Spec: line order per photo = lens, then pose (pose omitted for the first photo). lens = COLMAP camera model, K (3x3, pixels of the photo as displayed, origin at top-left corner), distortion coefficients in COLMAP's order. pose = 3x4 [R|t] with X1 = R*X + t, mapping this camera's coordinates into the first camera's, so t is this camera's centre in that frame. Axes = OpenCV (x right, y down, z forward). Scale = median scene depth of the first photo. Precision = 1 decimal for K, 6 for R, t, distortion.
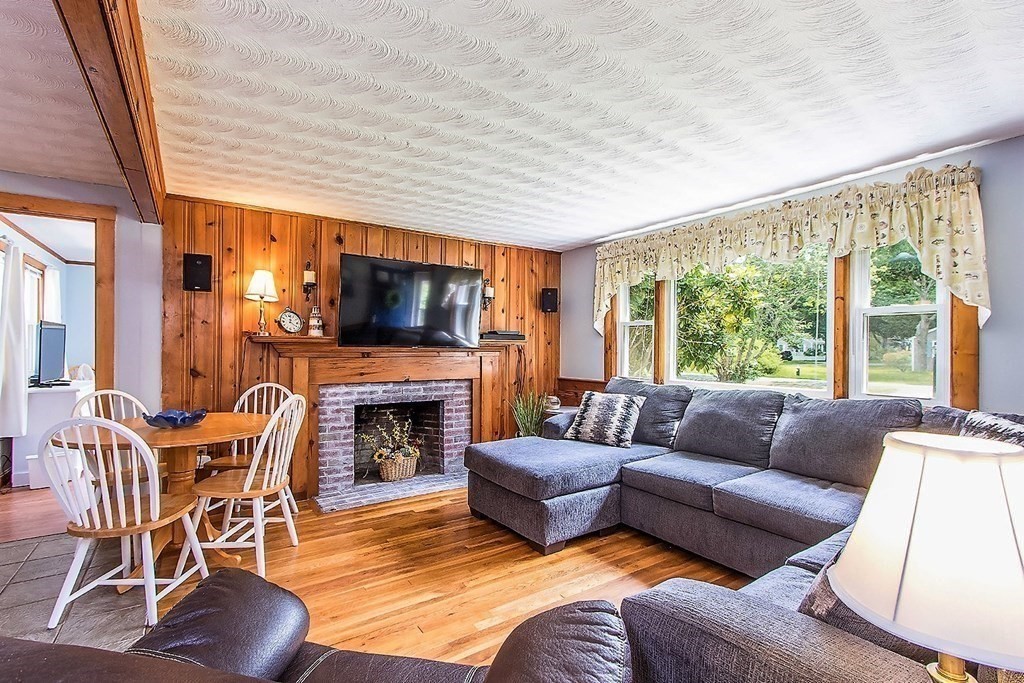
lens RADIAL K [[476.3, 0, 501.0], [0, 476.3, 346.9], [0, 0, 1]] dist [0.004899, -0.001721]
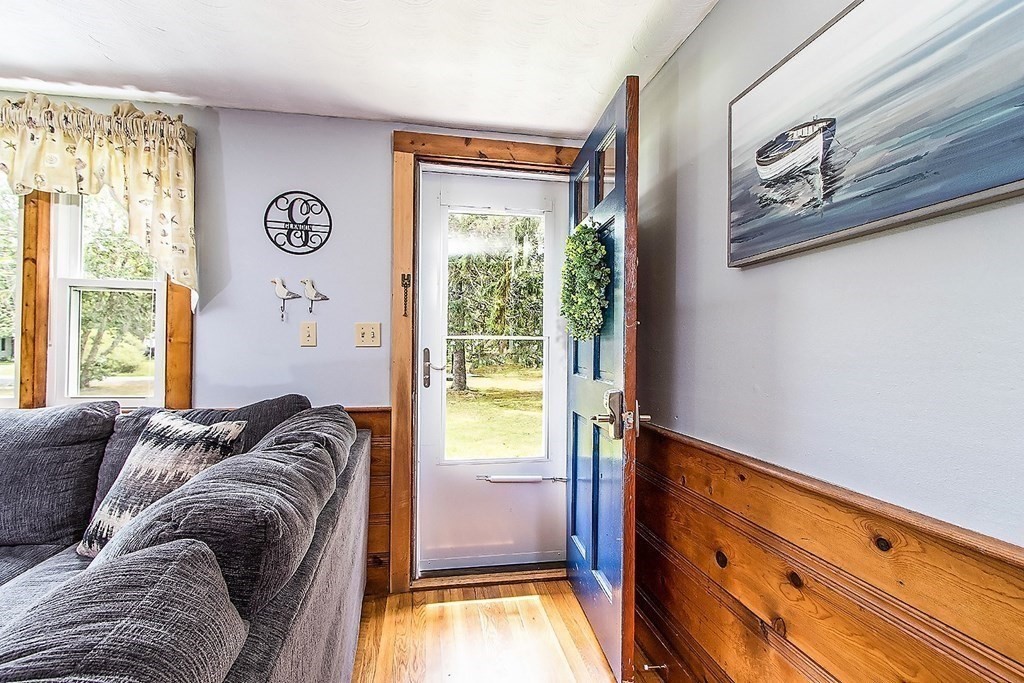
lens RADIAL K [[476.3, 0, 511.7], [0, 476.3, 345.9], [0, 0, 1]] dist [0.004899, -0.001721]
pose [[0.394137, 0.007038, 0.919025, 0.281591], [-0.012661, 0.999917, -0.002227, 0.010461], [-0.918965, -0.010758, 0.394193, 0.078305]]
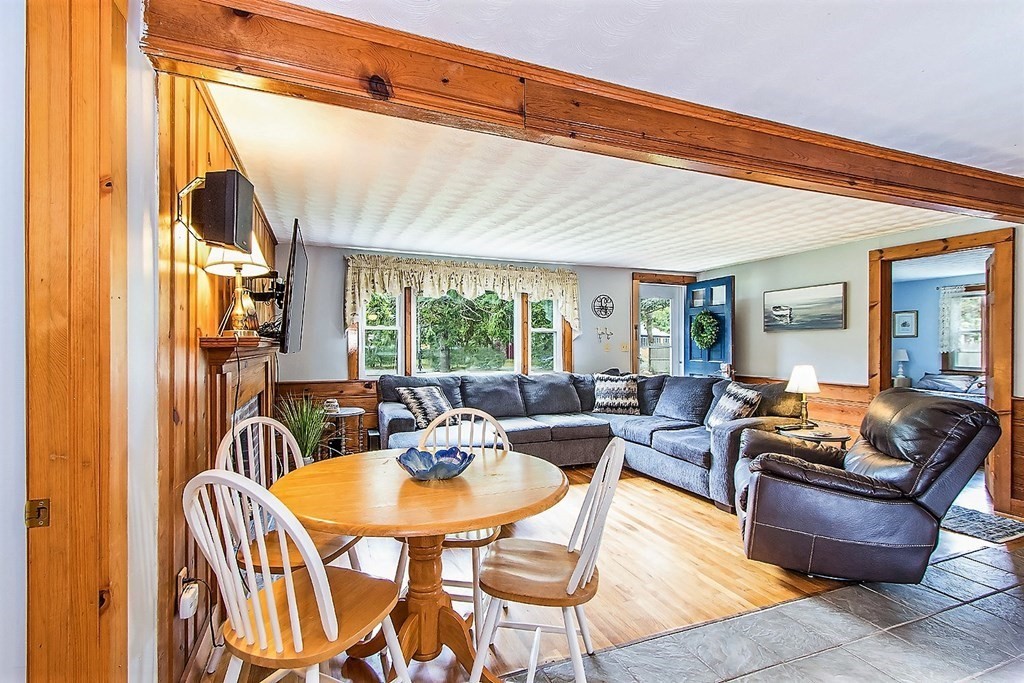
lens RADIAL K [[476.3, 0, 513.1], [0, 476.3, 343.5], [0, 0, 1]] dist [0.004899, -0.001721]
pose [[0.208965, 0.001227, 0.977922, -0.925989], [-0.000544, 0.999999, -0.001138, -0.013071], [-0.977923, -0.000294, 0.208966, 0.519693]]
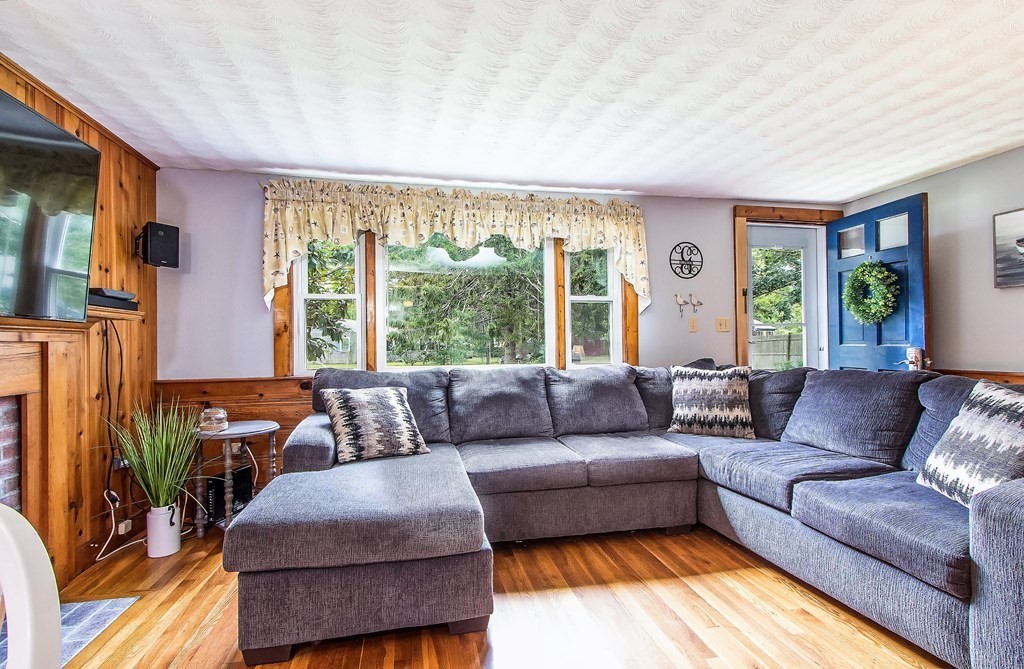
lens RADIAL K [[487.7, 0, 516.3], [0, 487.7, 339.0], [0, 0, 1]] dist [0.010734, -0.000419]
pose [[0.359349, 0.001814, 0.933201, -0.386363], [0.011014, 0.999920, -0.006185, 0.030253], [-0.933138, 0.012501, 0.359300, 0.524034]]
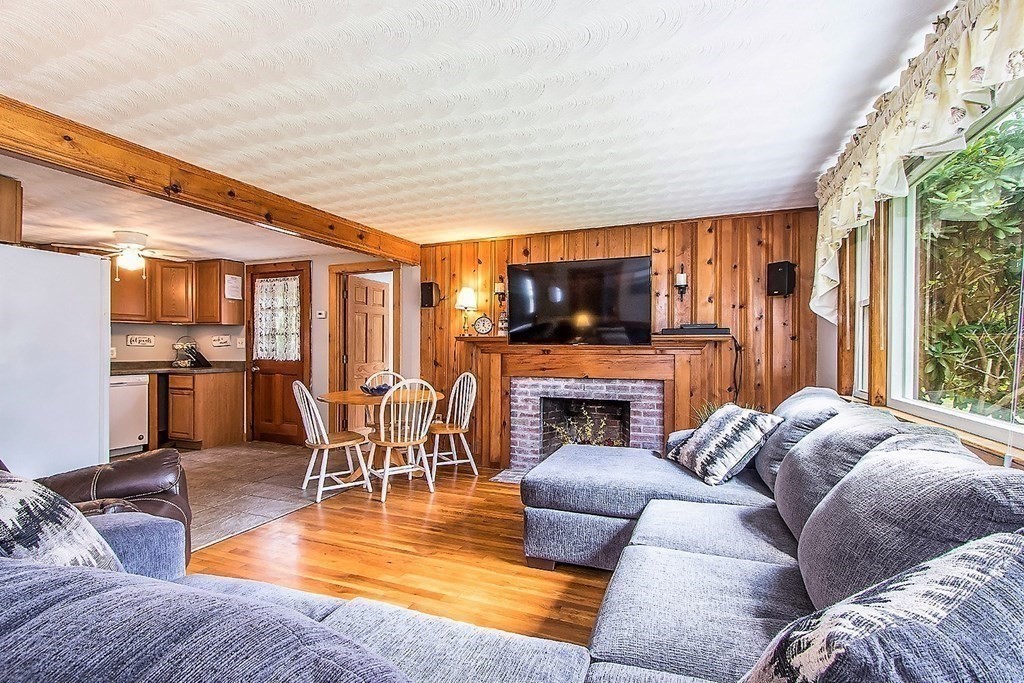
lens RADIAL K [[476.3, 0, 514.3], [0, 476.3, 348.0], [0, 0, 1]] dist [0.004899, -0.001721]
pose [[0.567336, -0.003525, -0.823479, 0.623352], [0.001619, 0.999994, -0.003165, 0.012134], [0.823485, 0.000463, 0.567338, 0.335283]]
